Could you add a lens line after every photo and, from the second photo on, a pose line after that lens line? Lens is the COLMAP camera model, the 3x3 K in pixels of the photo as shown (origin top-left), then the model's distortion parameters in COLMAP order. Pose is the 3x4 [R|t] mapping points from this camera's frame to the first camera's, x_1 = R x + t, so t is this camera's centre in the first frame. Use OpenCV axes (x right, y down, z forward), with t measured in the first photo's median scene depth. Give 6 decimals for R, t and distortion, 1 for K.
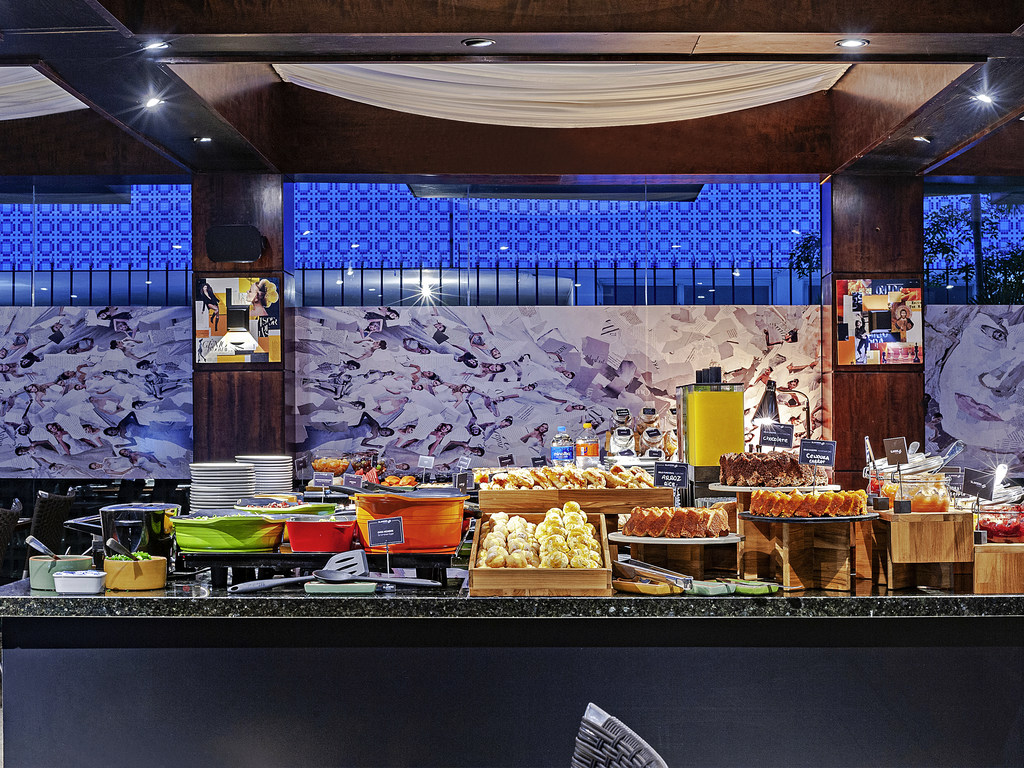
lens RADIAL K [[1722.2, 0, 512.7], [0, 1722.2, 442.8], [0, 0, 1]] dist [-0.017219, -0.221460]
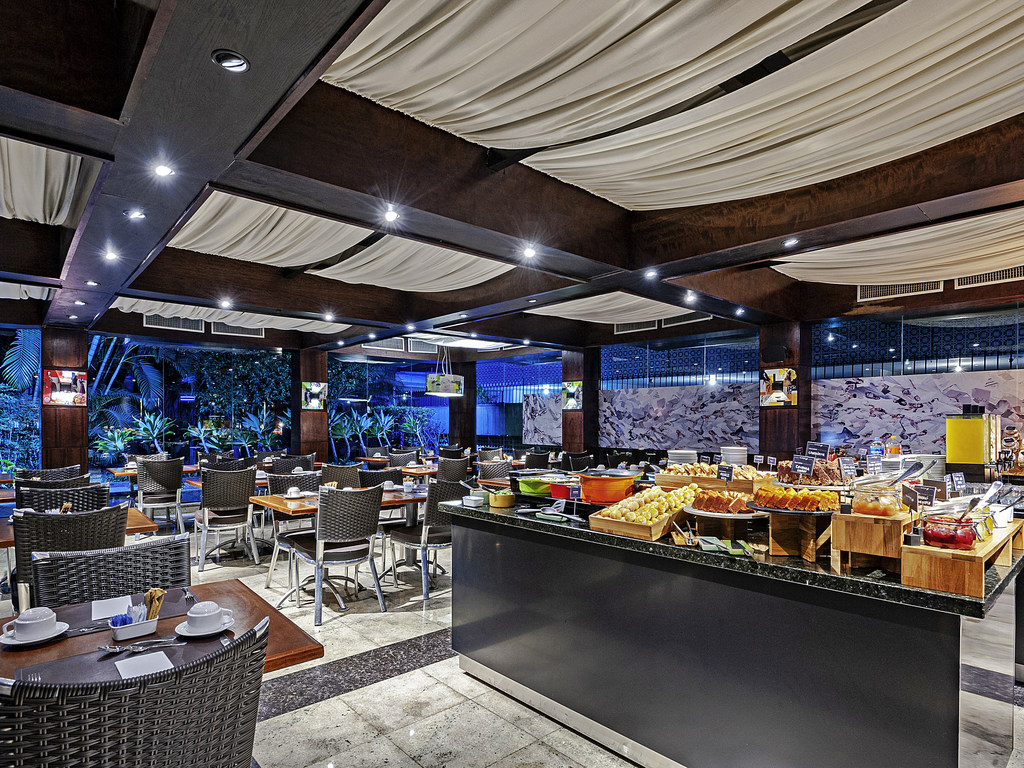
lens RADIAL K [[572.5, 0, 513.9], [0, 572.5, 429.3], [0, 0, 1]] dist [-0.001540, 0.000607]
pose [[0.681052, 0.011050, -0.732152, 0.157315], [-0.015530, 0.999879, 0.000646, -0.009200], [0.732071, 0.010930, 0.681141, 0.205697]]
